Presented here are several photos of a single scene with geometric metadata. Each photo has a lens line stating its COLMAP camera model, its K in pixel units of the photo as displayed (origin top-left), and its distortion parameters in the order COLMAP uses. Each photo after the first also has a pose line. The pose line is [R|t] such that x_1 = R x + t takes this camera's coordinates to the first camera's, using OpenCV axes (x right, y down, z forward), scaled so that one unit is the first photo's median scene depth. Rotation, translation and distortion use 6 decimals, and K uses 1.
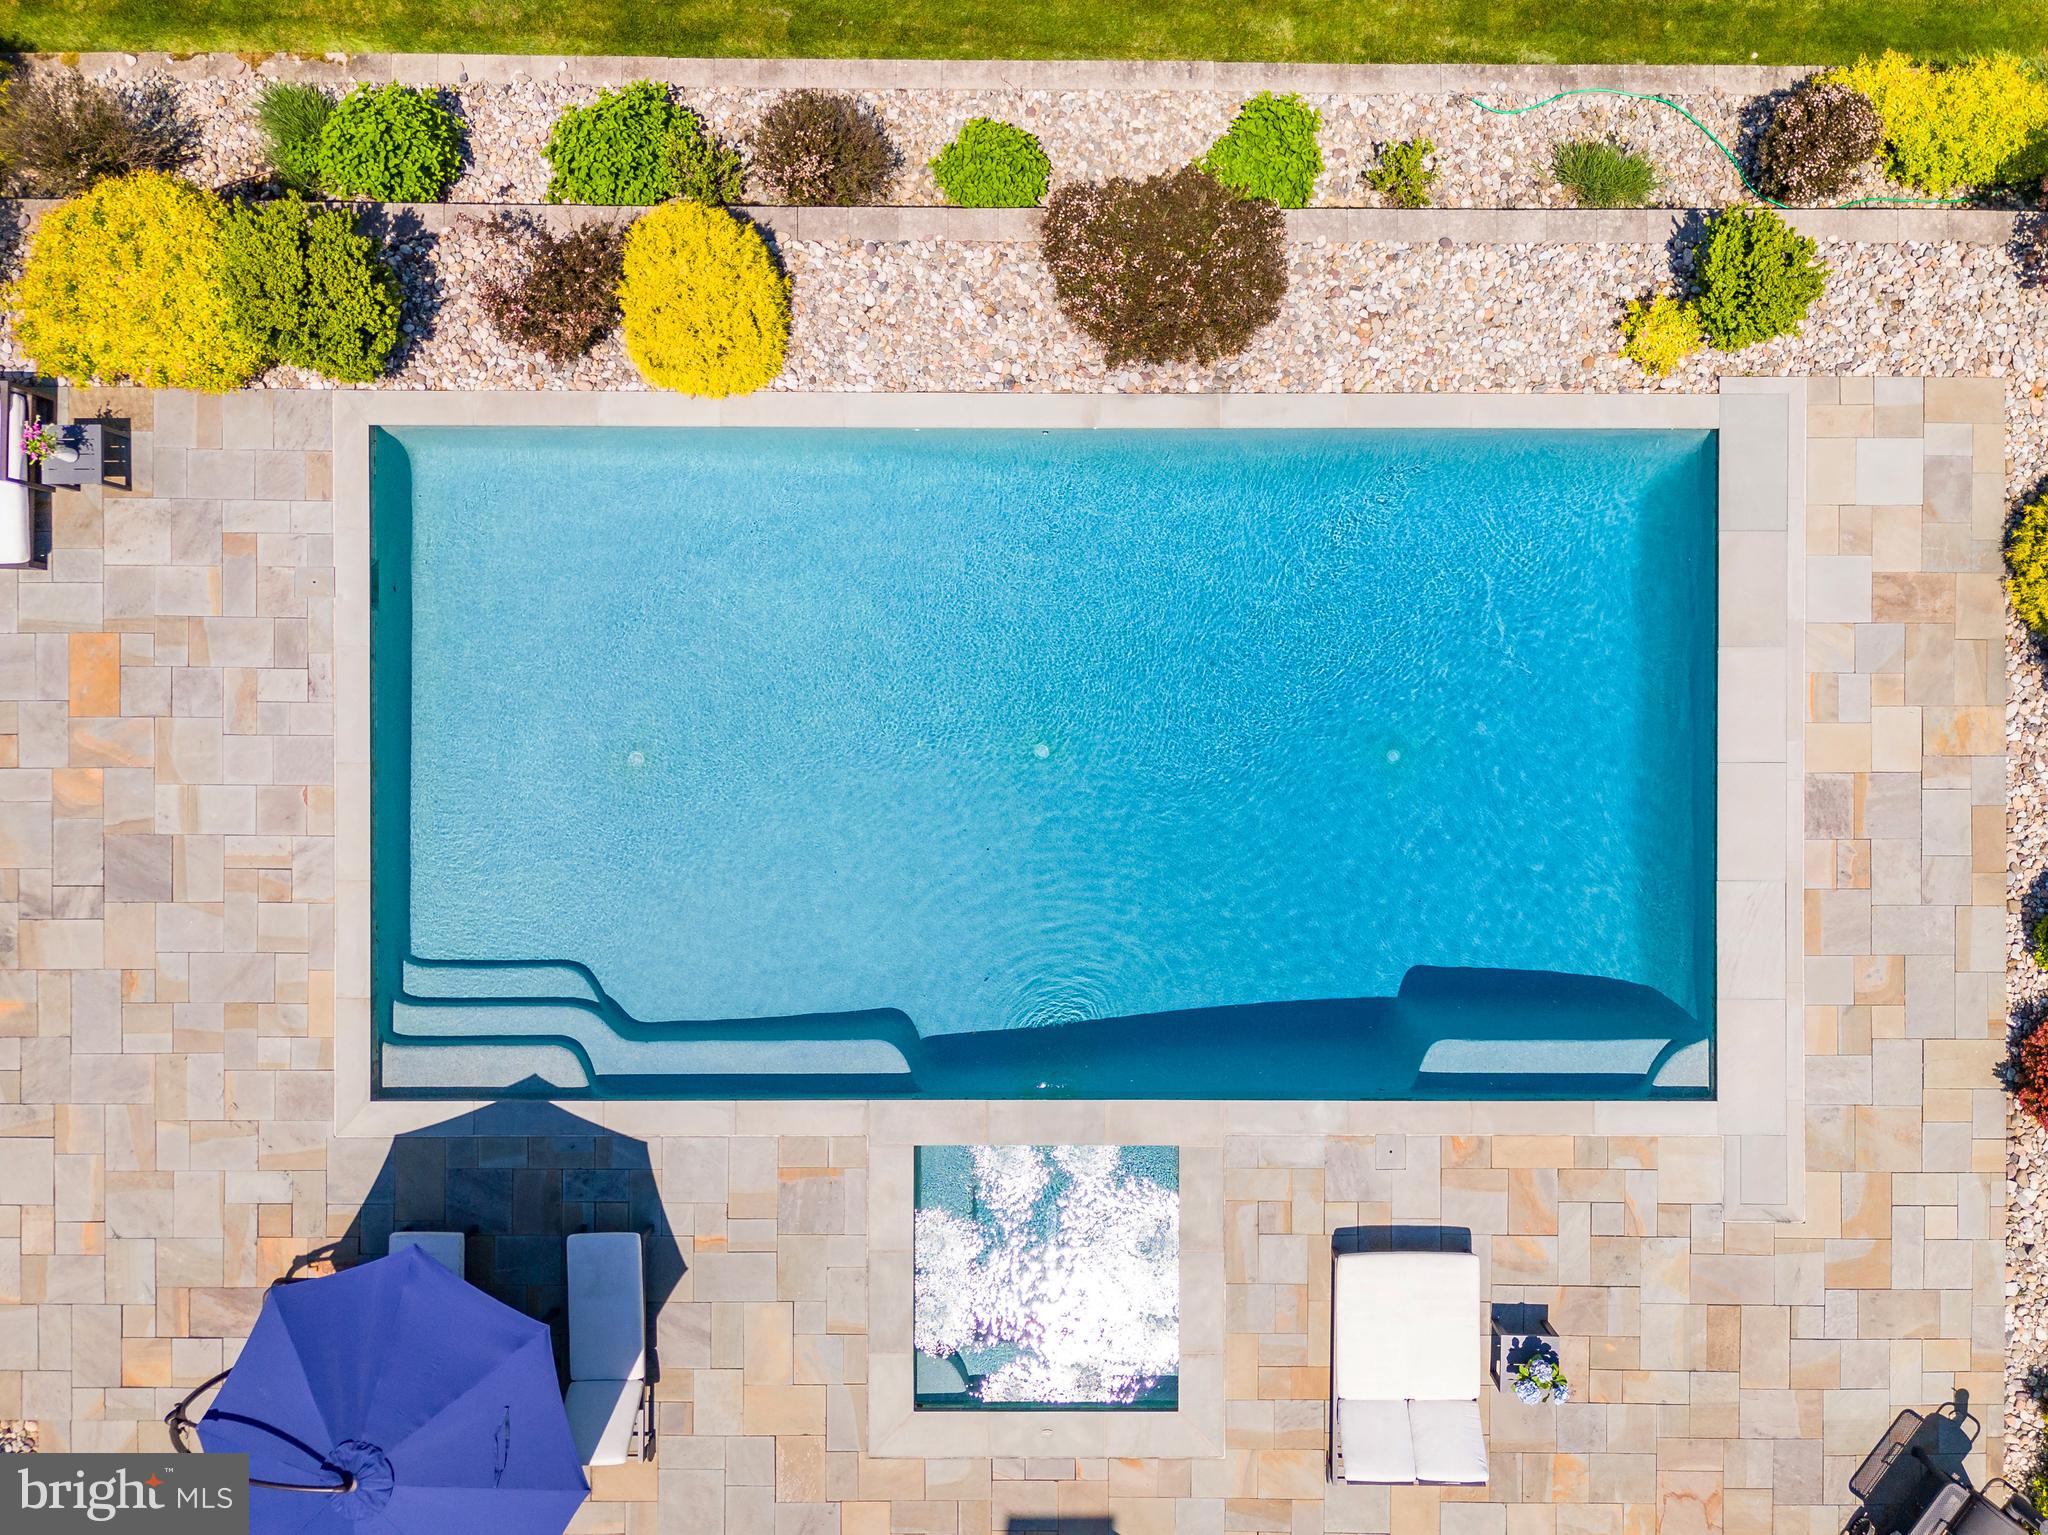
lens RADIAL K [[1493.3, 0, 1052.5], [0, 1493.3, 768.1], [0, 0, 1]] dist [0.082874, -0.095082]
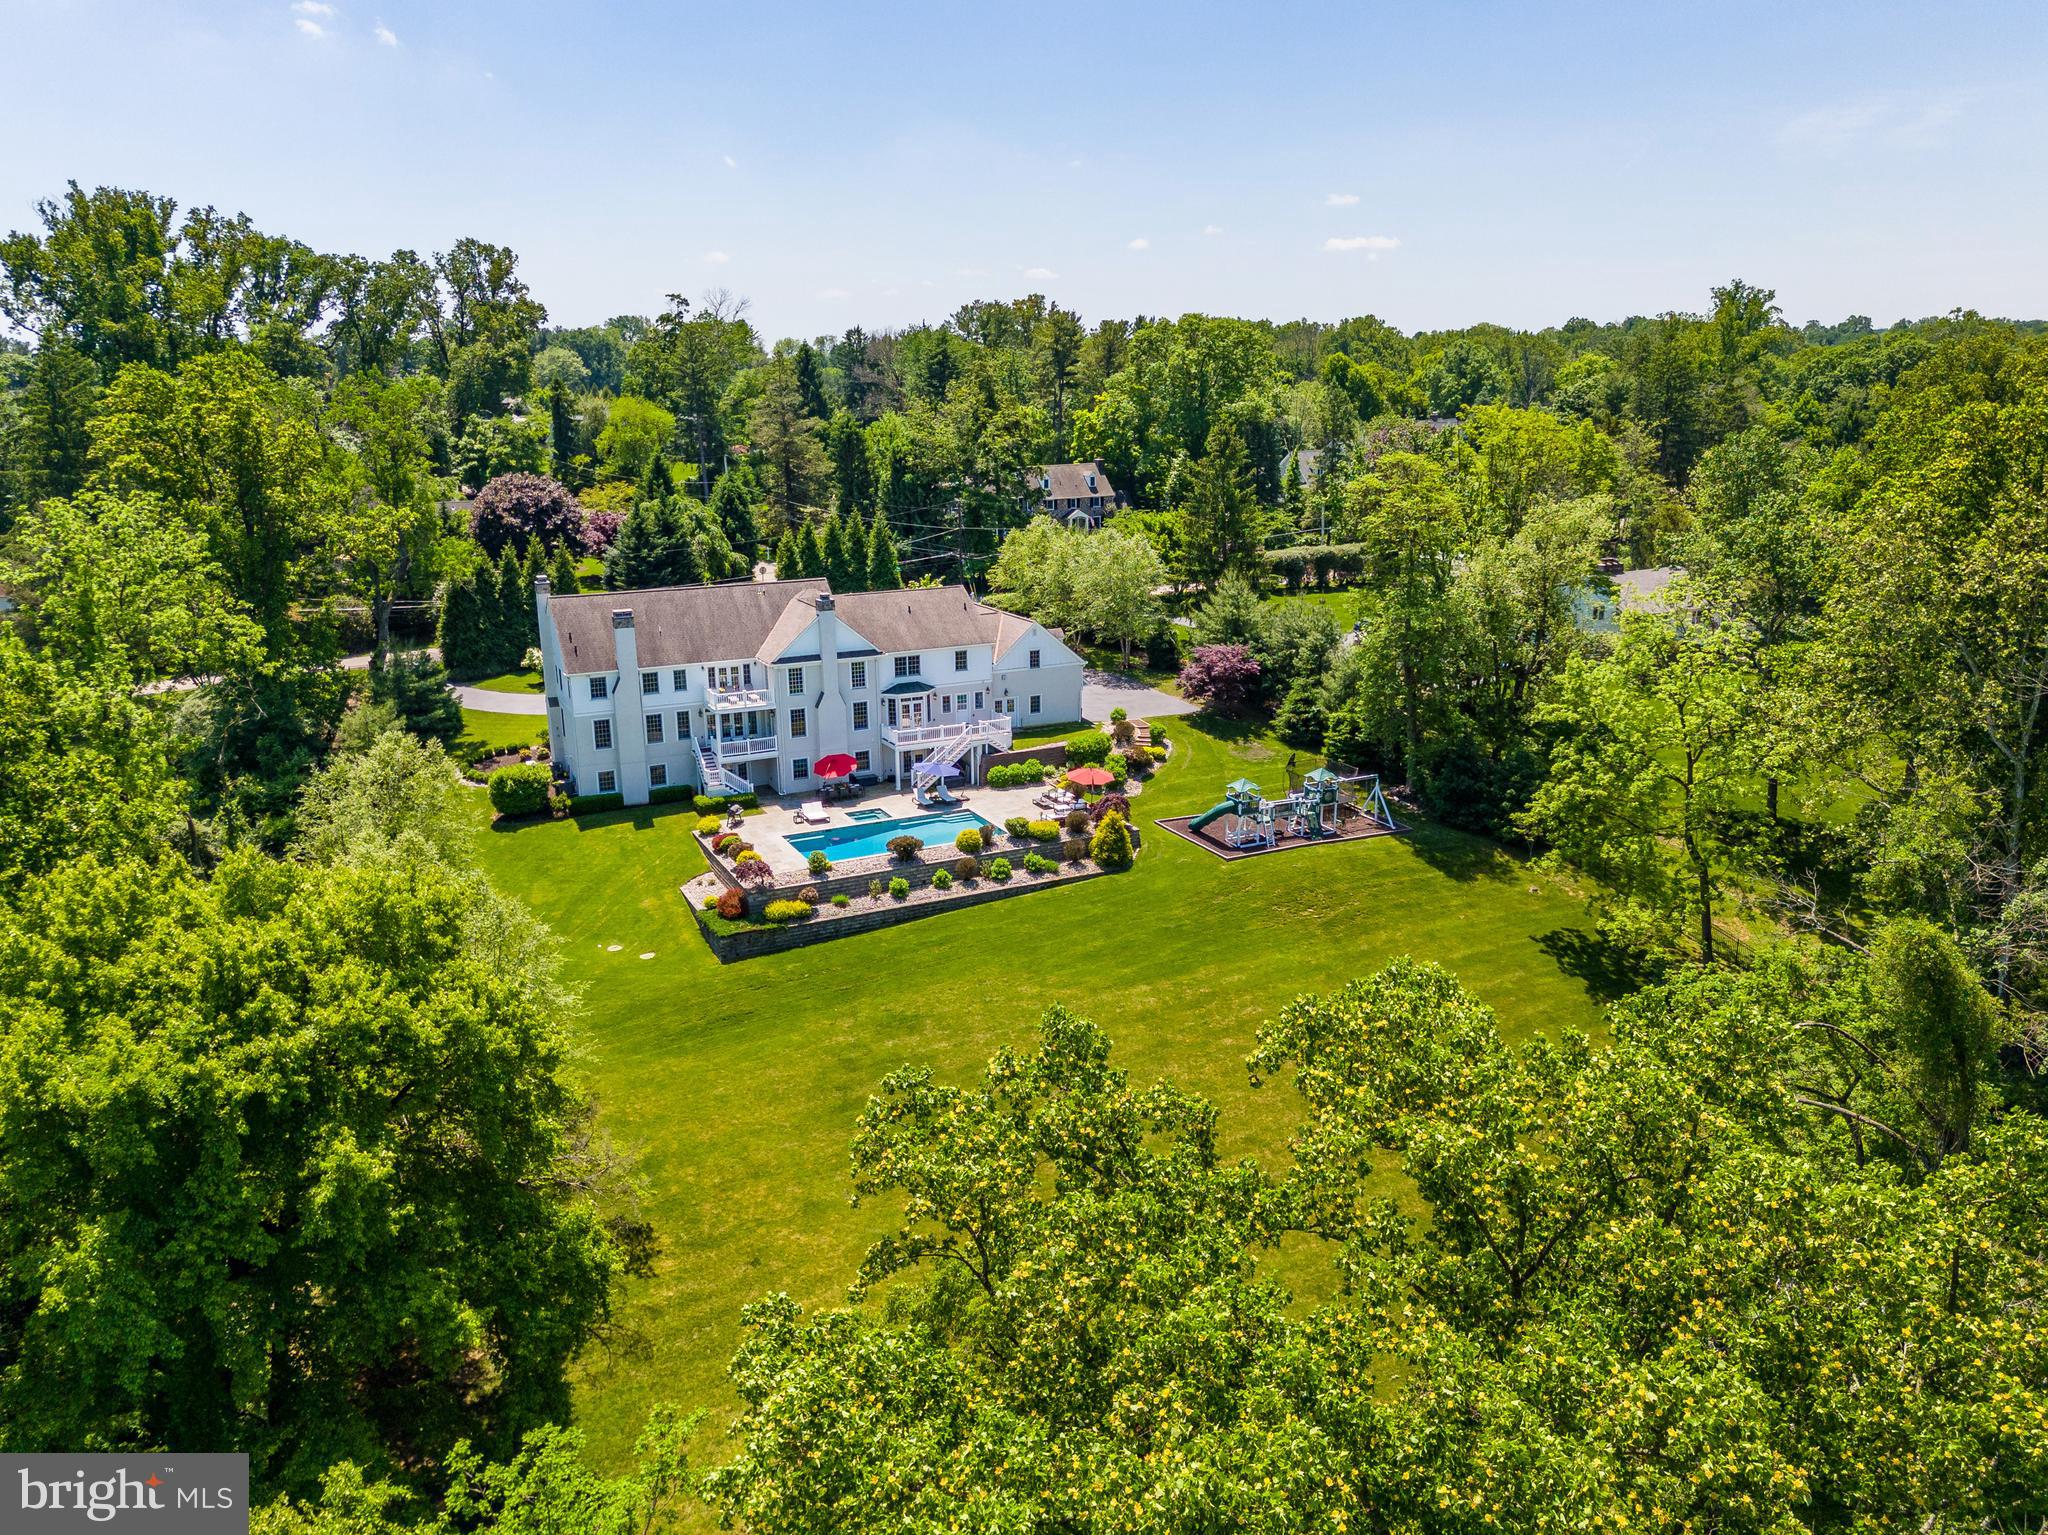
lens RADIAL K [[1493.3, 0, 1052.5], [0, 1493.3, 768.1], [0, 0, 1]] dist [0.082874, -0.095082]
pose [[-0.887852, 0.115073, -0.445507, 2.260739], [-0.460128, -0.220278, 0.860093, -5.879203], [0.000838, 0.968626, 0.248523, -0.911648]]
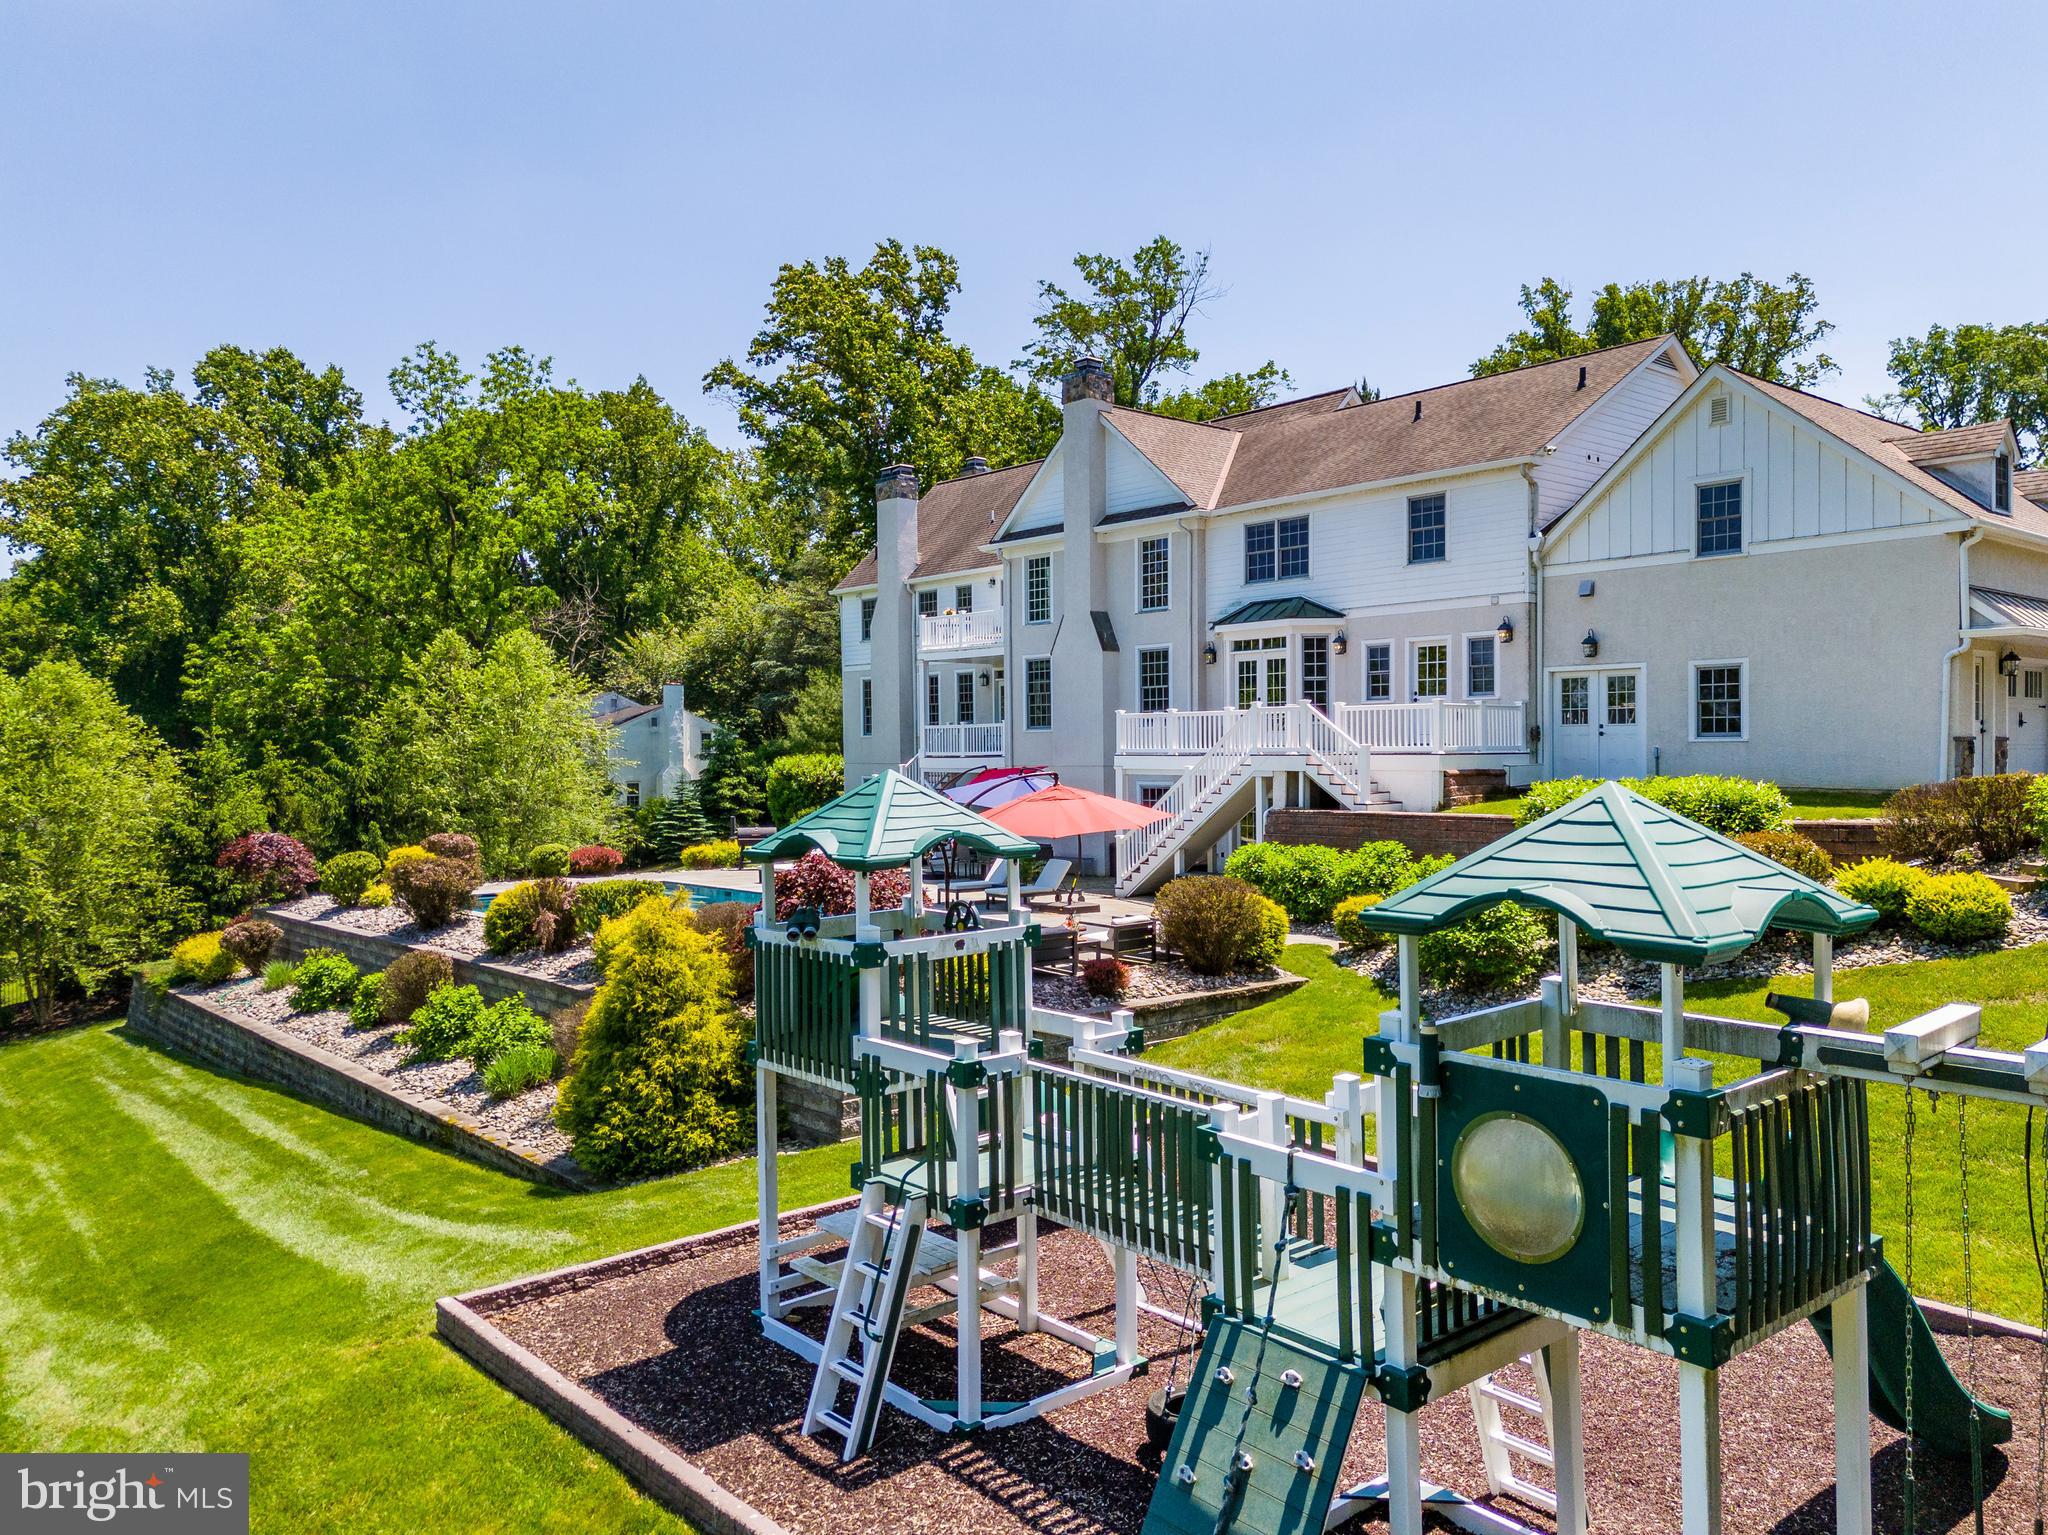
lens RADIAL K [[1506.2, 0, 1024.0], [0, 1506.2, 767.5], [0, 0, 1]] dist [0.065189, -0.020484]
pose [[-0.658183, -0.012041, 0.752762, -2.050923], [0.752858, -0.009683, 0.658112, -1.095597], [-0.000635, 0.999881, 0.015438, 0.749012]]
